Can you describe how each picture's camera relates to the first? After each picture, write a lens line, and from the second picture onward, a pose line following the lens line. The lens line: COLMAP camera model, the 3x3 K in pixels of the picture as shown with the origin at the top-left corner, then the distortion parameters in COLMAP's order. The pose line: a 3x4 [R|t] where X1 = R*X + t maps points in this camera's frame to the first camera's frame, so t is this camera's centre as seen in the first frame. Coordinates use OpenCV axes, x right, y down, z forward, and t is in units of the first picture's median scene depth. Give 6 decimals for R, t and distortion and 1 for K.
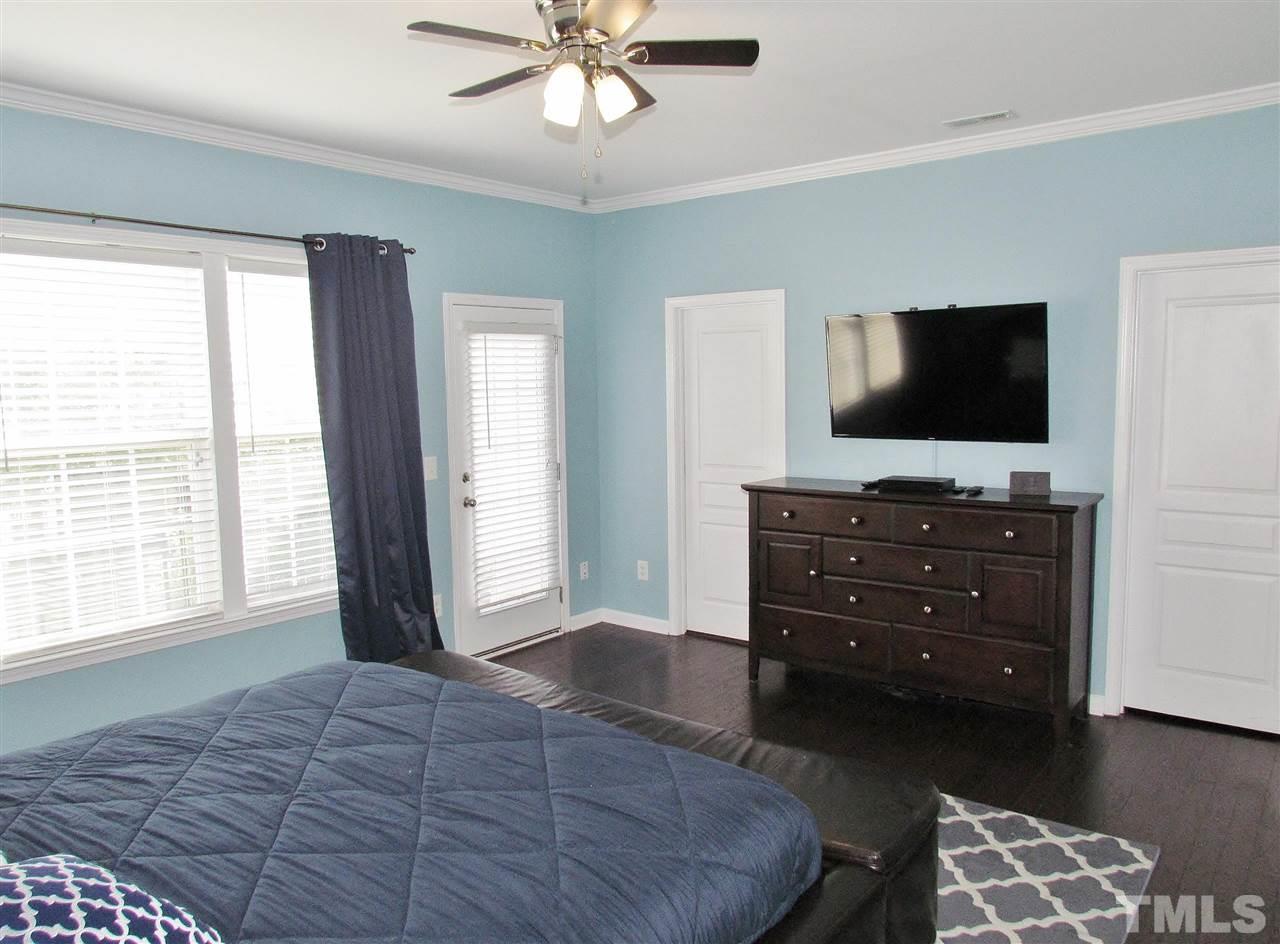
lens RADIAL K [[929.8, 0, 640.0], [0, 929.8, 472.0], [0, 0, 1]] dist [-0.011712, -0.000409]
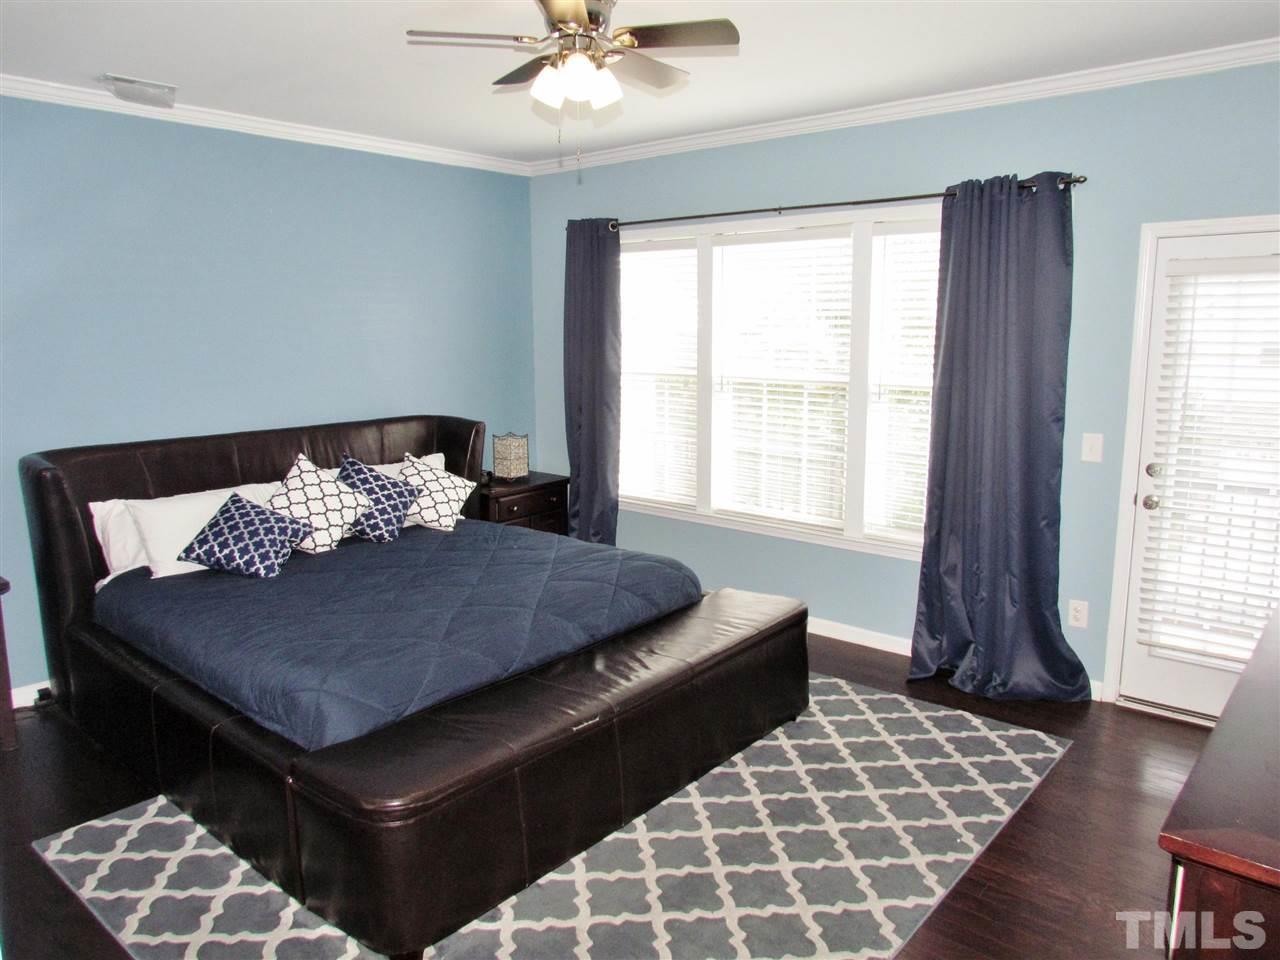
lens RADIAL K [[861.5, 0, 640.0], [0, 861.5, 480.0], [0, 0, 1]] dist [-0.061762, -0.000420]
pose [[-0.020295, 0.179944, -0.983468, 0.640662], [-0.105452, 0.977798, 0.181082, -0.085259], [0.994217, 0.107383, -0.000869, 0.760542]]
